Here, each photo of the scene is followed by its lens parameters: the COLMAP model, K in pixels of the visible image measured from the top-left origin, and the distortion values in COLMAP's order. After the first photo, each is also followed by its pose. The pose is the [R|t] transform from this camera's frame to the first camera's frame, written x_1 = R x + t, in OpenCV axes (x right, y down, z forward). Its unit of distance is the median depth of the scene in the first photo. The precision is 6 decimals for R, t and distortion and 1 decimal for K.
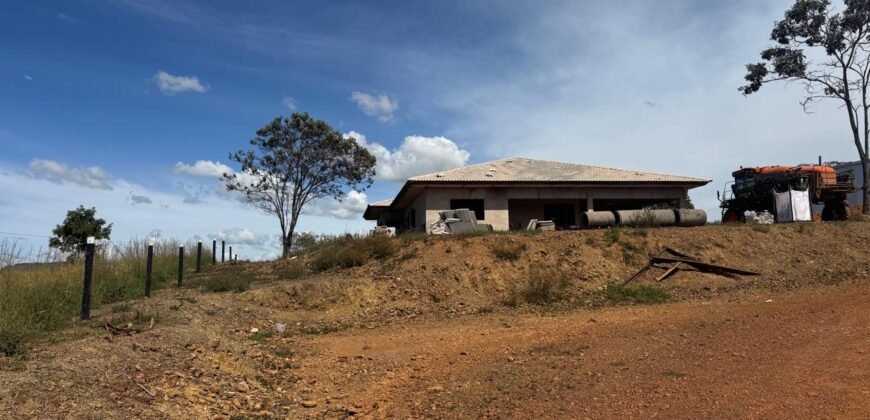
lens RADIAL K [[579.3, 0, 436.2], [0, 579.3, 212.5], [0, 0, 1]] dist [0.024580, -0.002896]
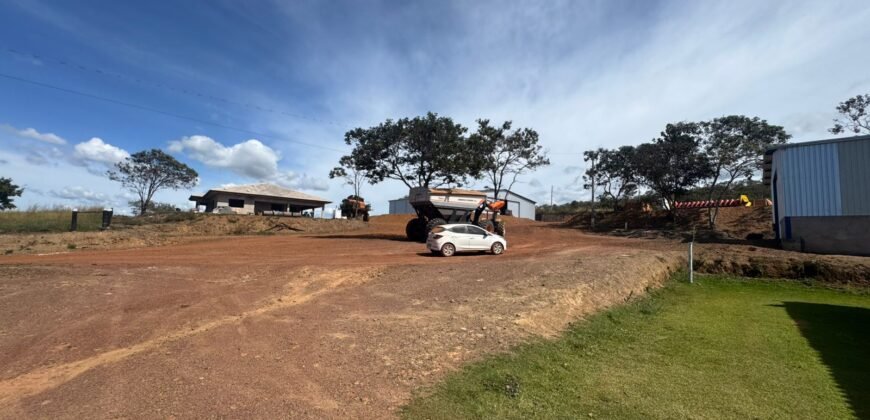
lens RADIAL K [[353.1, 0, 434.6], [0, 353.1, 212.6], [0, 0, 1]] dist [0.000567, -0.002467]
pose [[0.884448, 0.089423, 0.457991, 0.119552], [-0.104116, 0.994541, 0.006878, -0.067823], [-0.454876, -0.053768, 0.888930, -0.813897]]
